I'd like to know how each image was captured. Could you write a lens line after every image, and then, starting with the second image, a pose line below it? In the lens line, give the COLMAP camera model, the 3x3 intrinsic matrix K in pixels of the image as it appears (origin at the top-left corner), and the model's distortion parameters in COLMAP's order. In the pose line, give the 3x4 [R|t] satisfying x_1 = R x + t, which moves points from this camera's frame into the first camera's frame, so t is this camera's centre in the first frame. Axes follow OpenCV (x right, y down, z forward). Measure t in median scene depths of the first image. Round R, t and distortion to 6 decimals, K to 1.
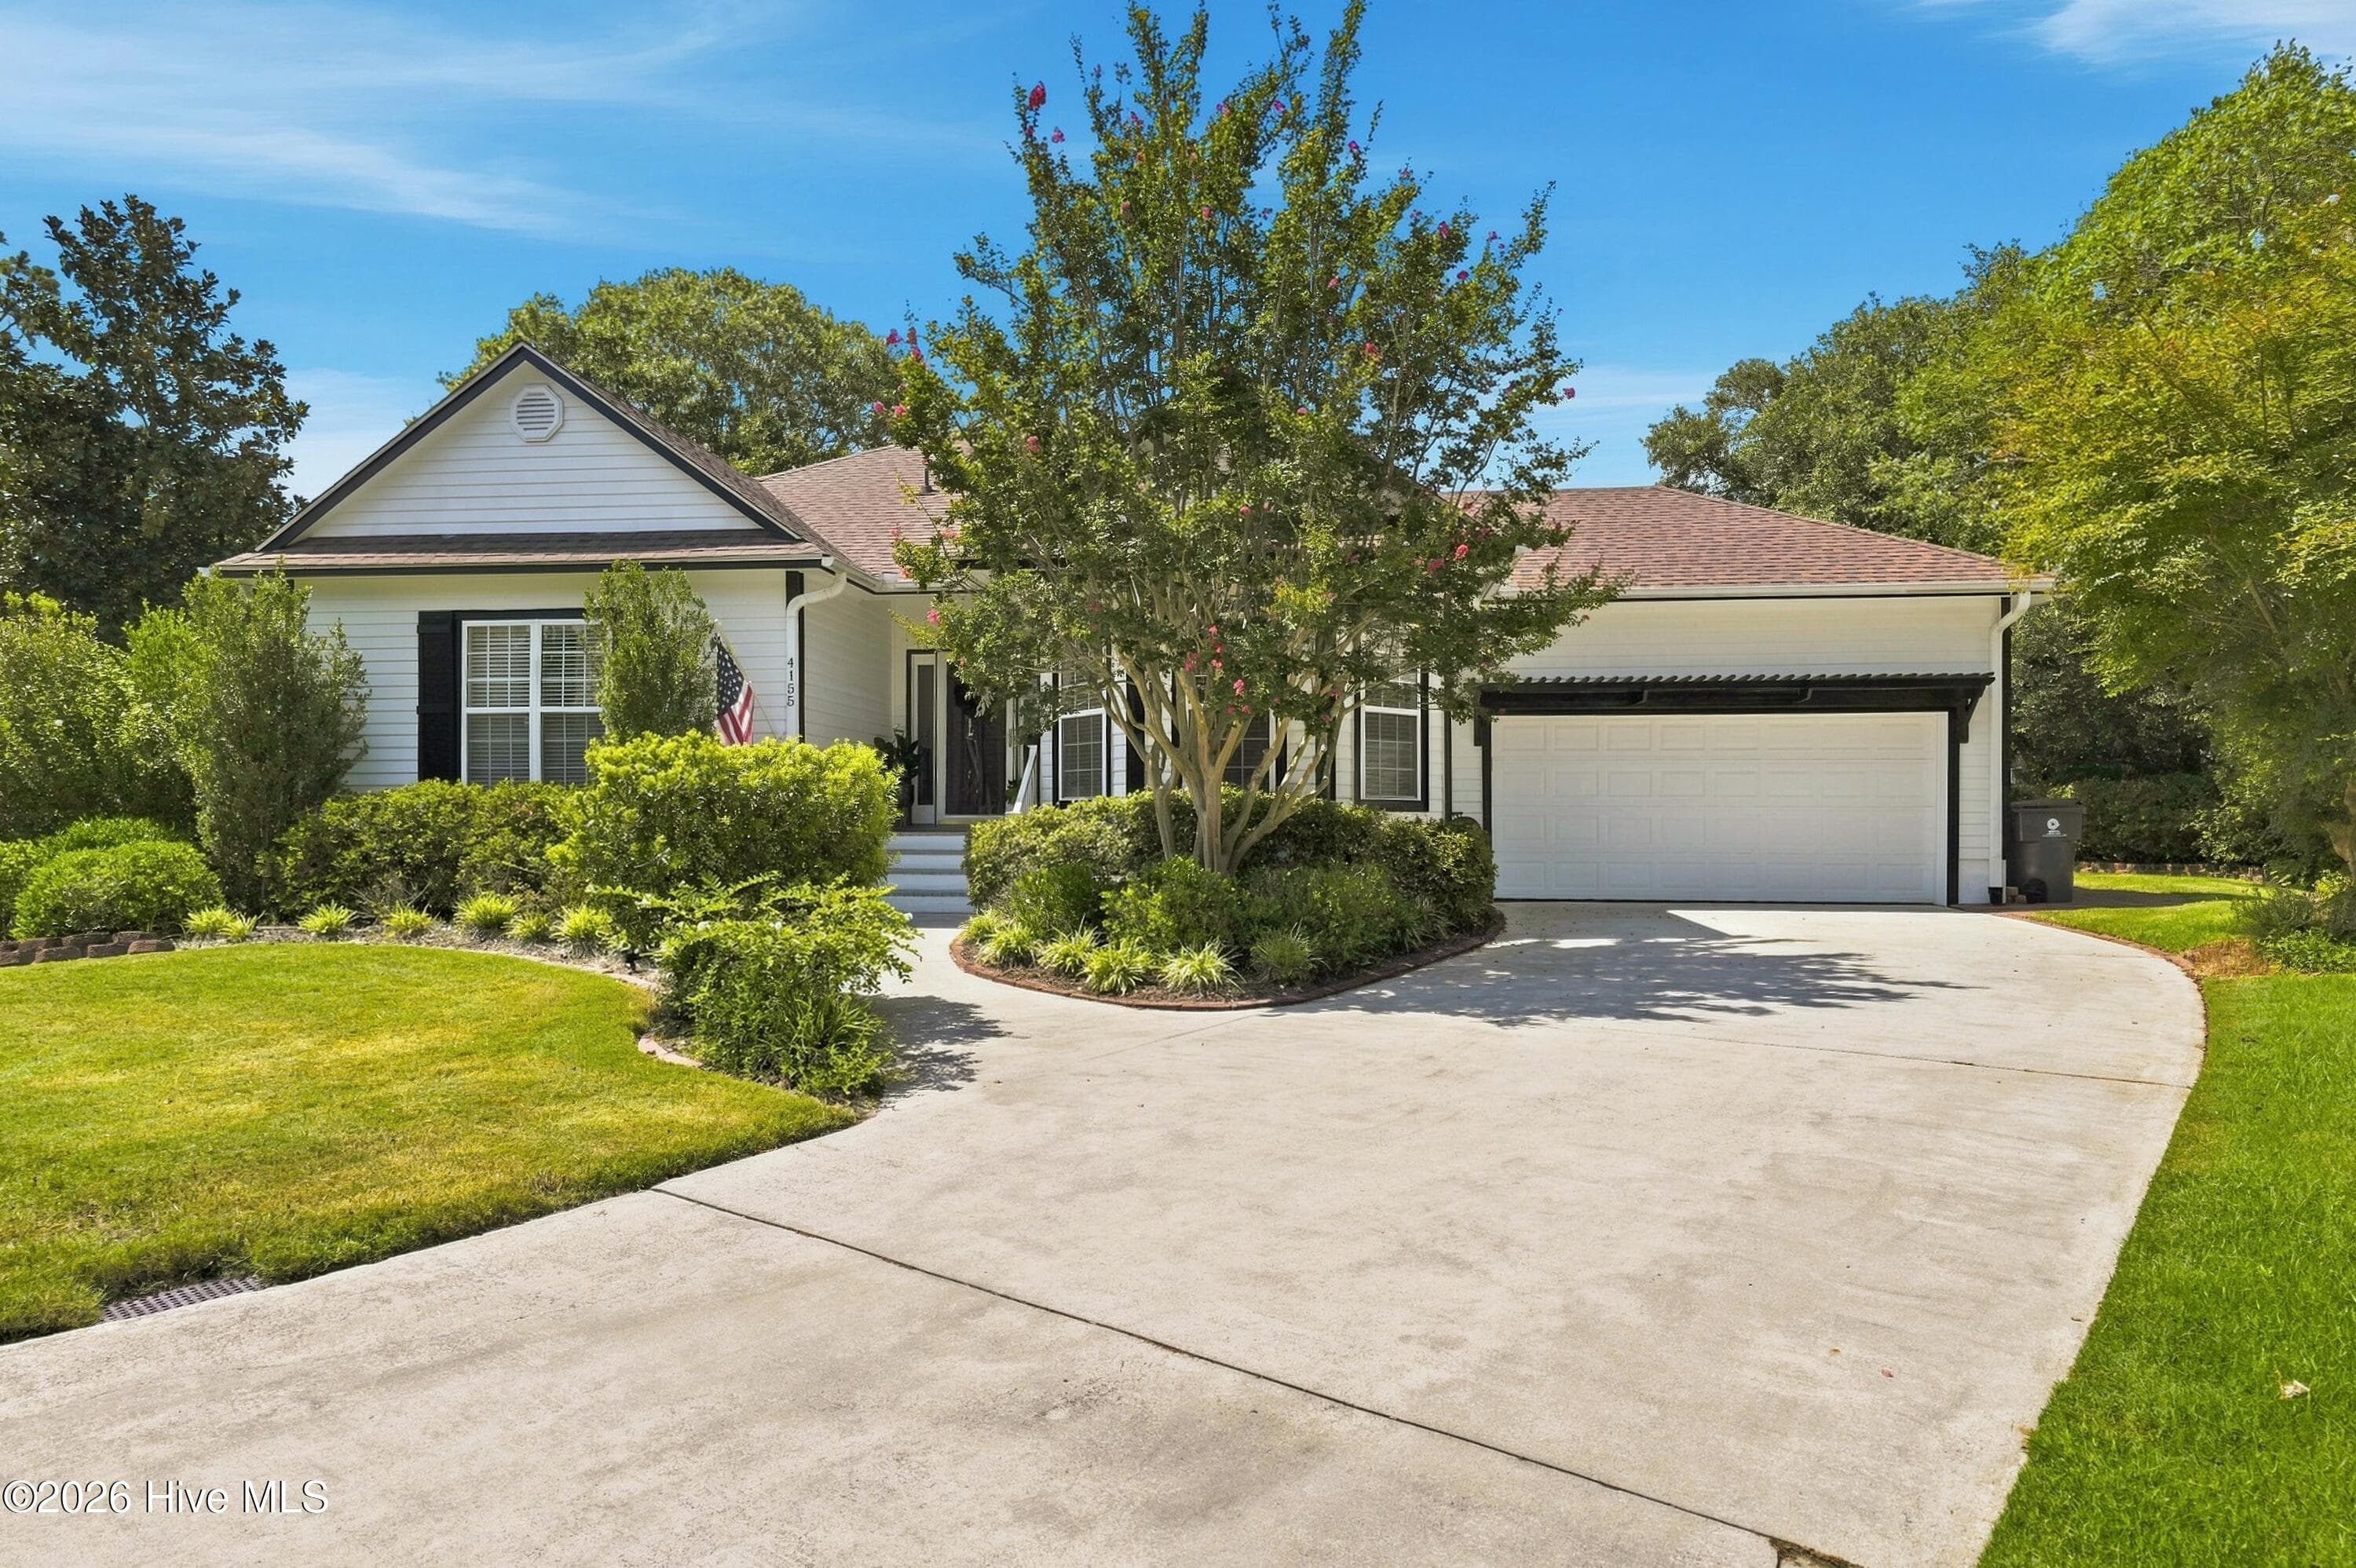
lens RADIAL K [[1280.7, 0, 1186.0], [0, 1280.7, 817.9], [0, 0, 1]] dist [0.015575, -0.000955]
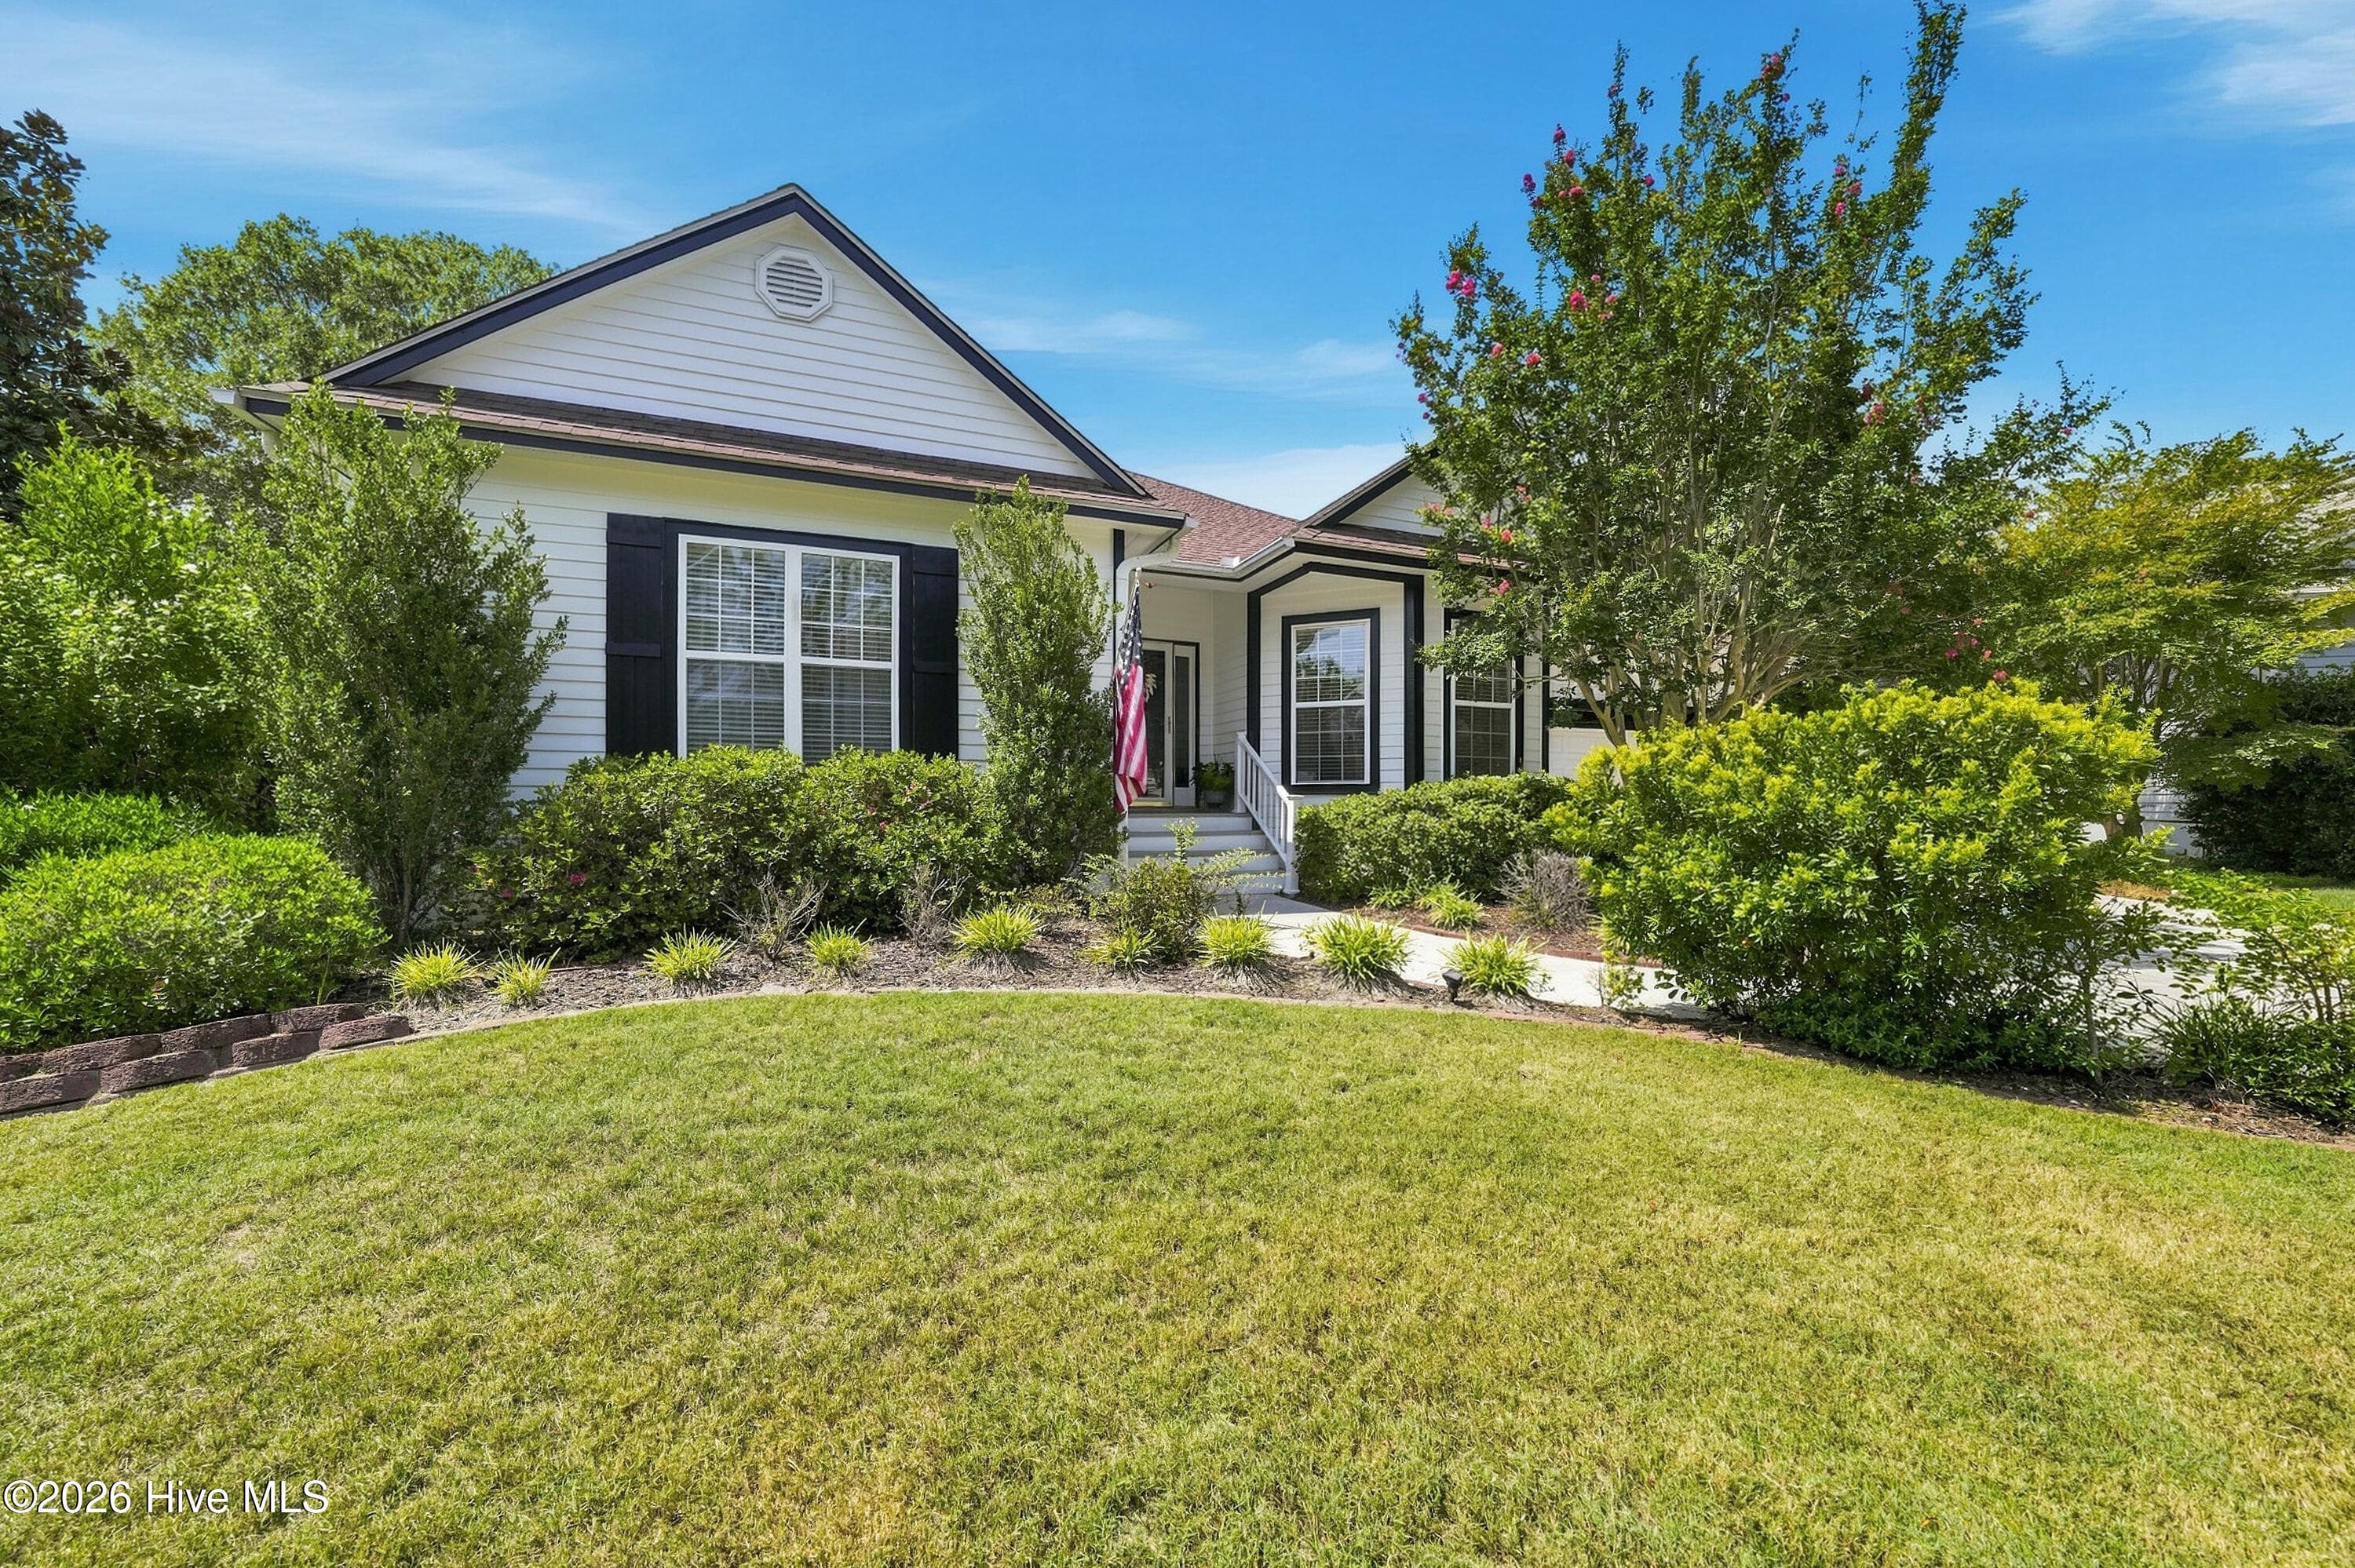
lens RADIAL K [[866.4, 0, 1191.3], [0, 866.4, 809.6], [0, 0, 1]] dist [-0.029167, 0.007188]
pose [[0.879919, -0.001120, 0.475123, -0.542143], [-0.003643, 0.999952, 0.009104, 0.001047], [-0.475110, -0.009741, 0.879872, 0.425461]]
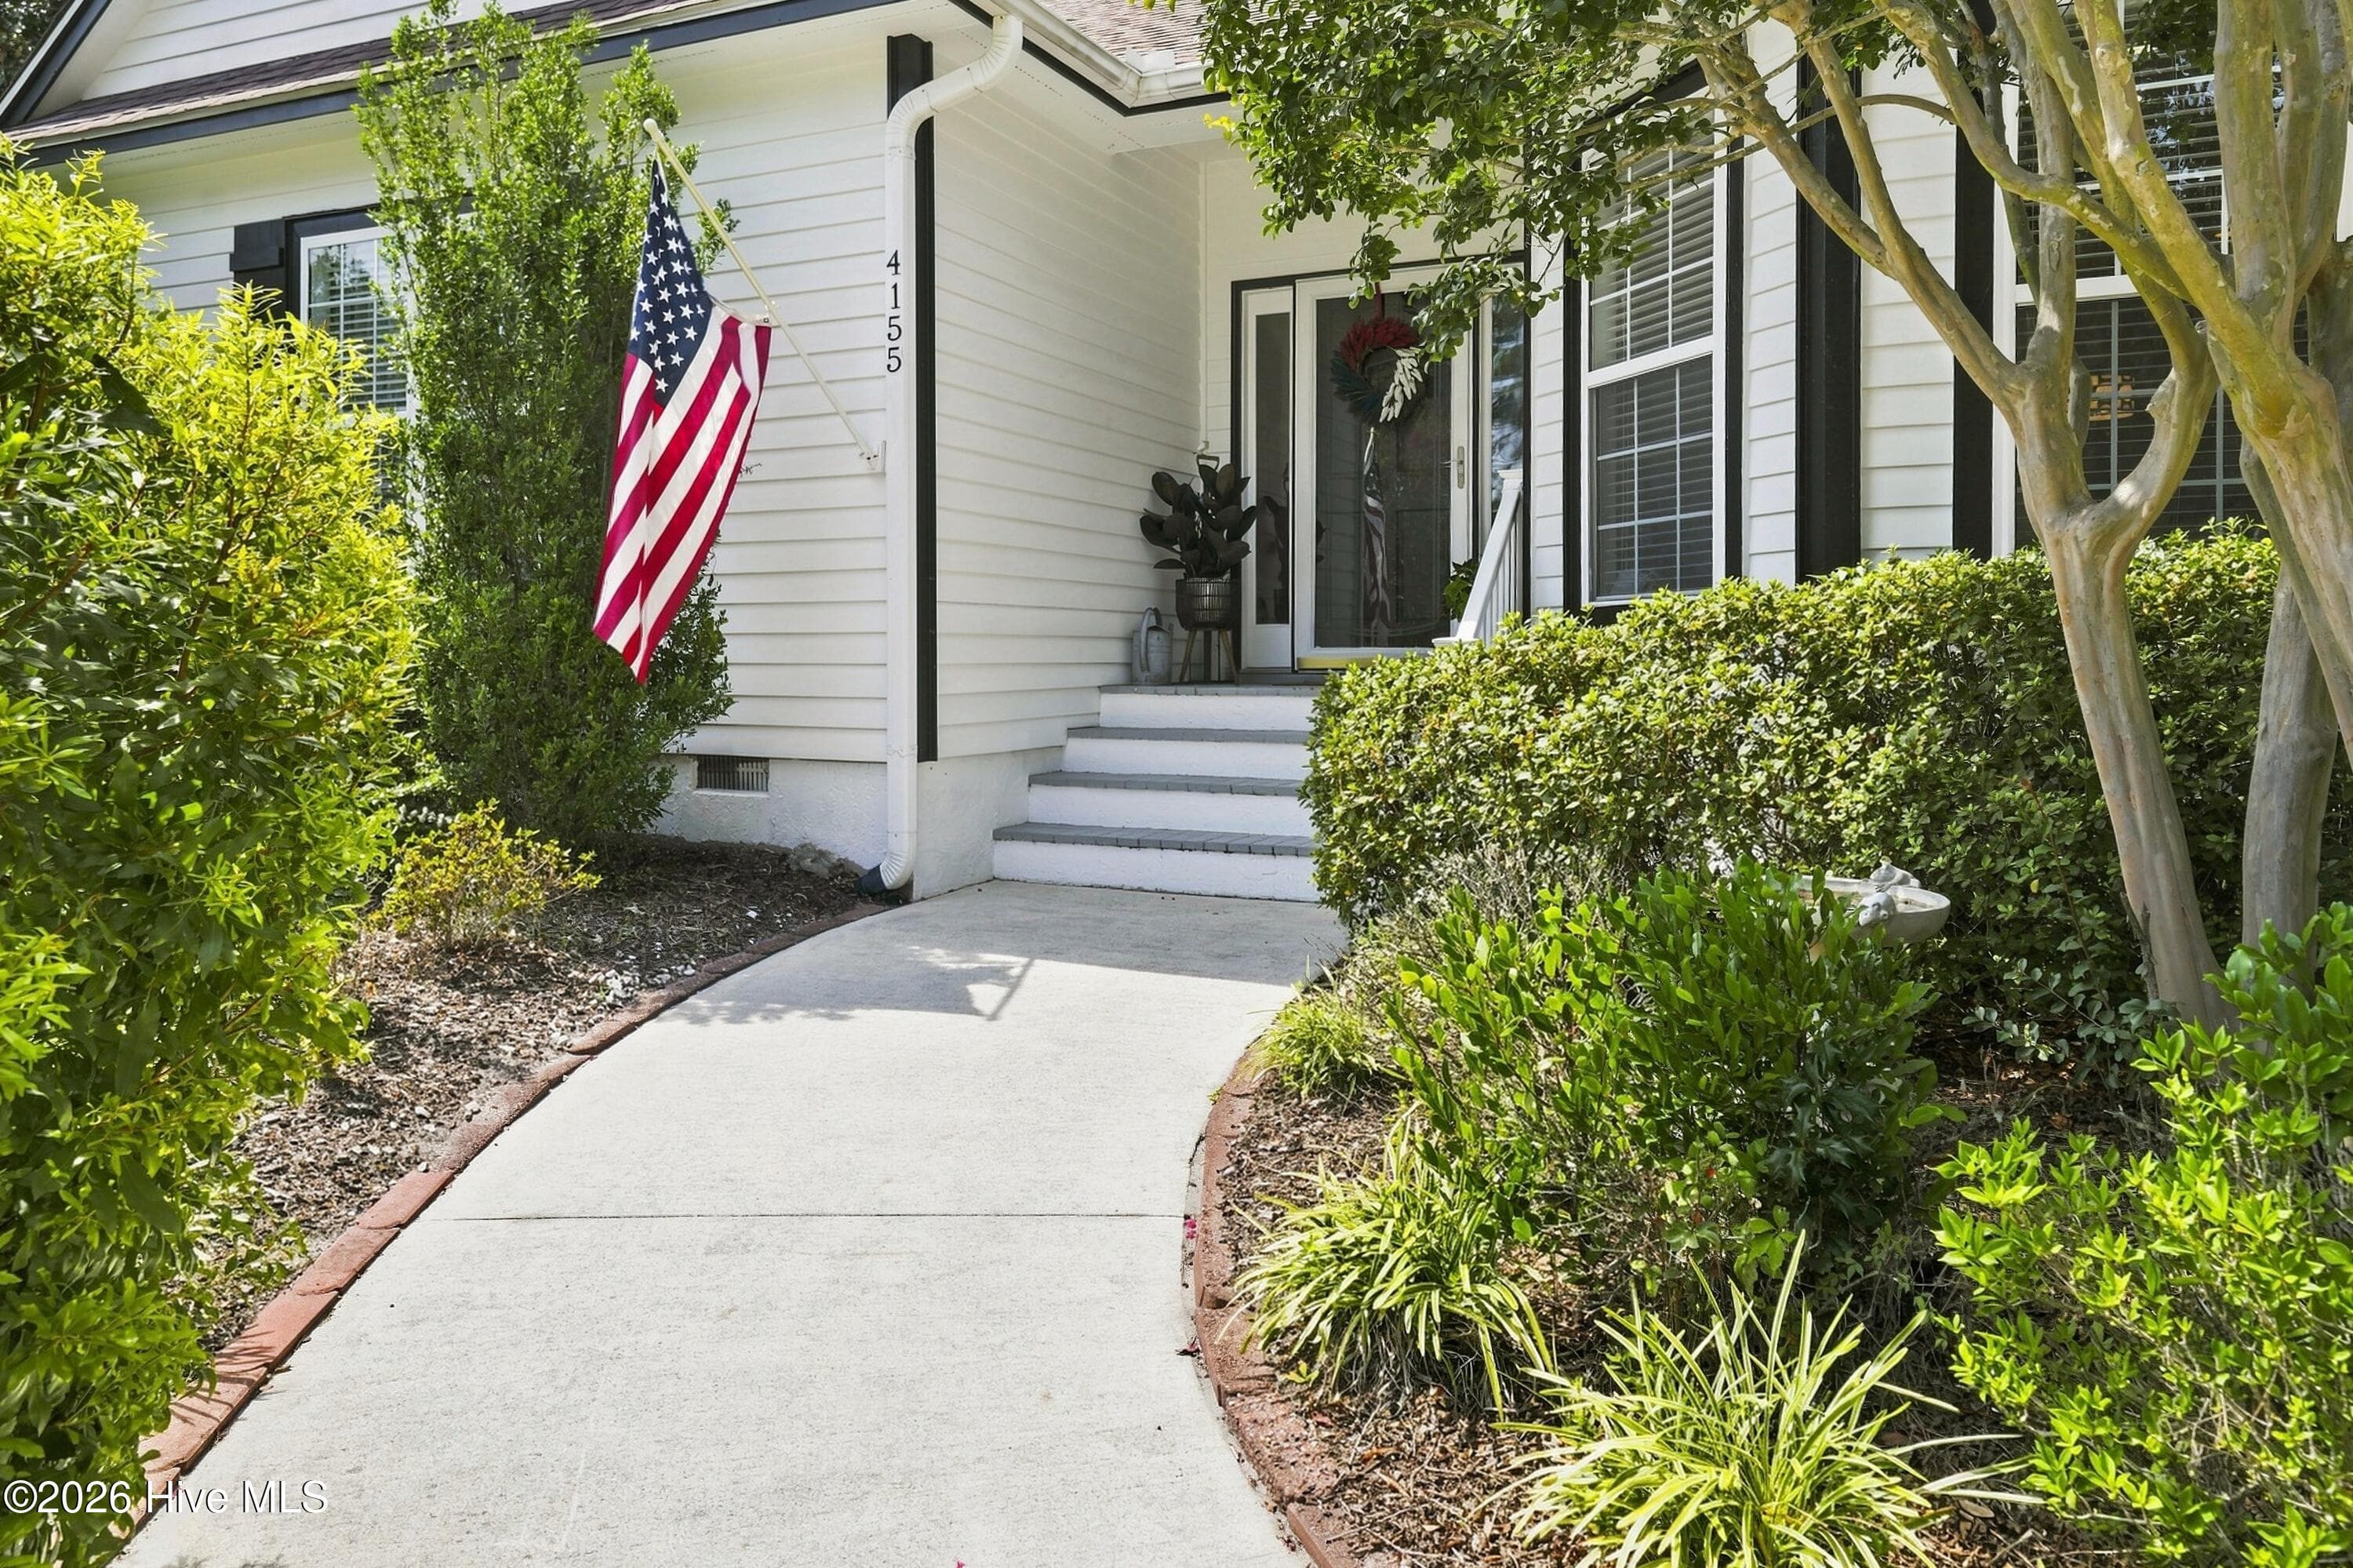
lens RADIAL K [[1602.9, 0, 1182.7], [0, 1602.9, 657.4], [0, 0, 1]] dist [0.002083, 0.000974]
pose [[0.946802, 0.003656, -0.321795, -0.061908], [-0.003652, 0.999993, 0.000616, 0.001068], [0.321795, 0.000592, 0.946809, 0.546630]]
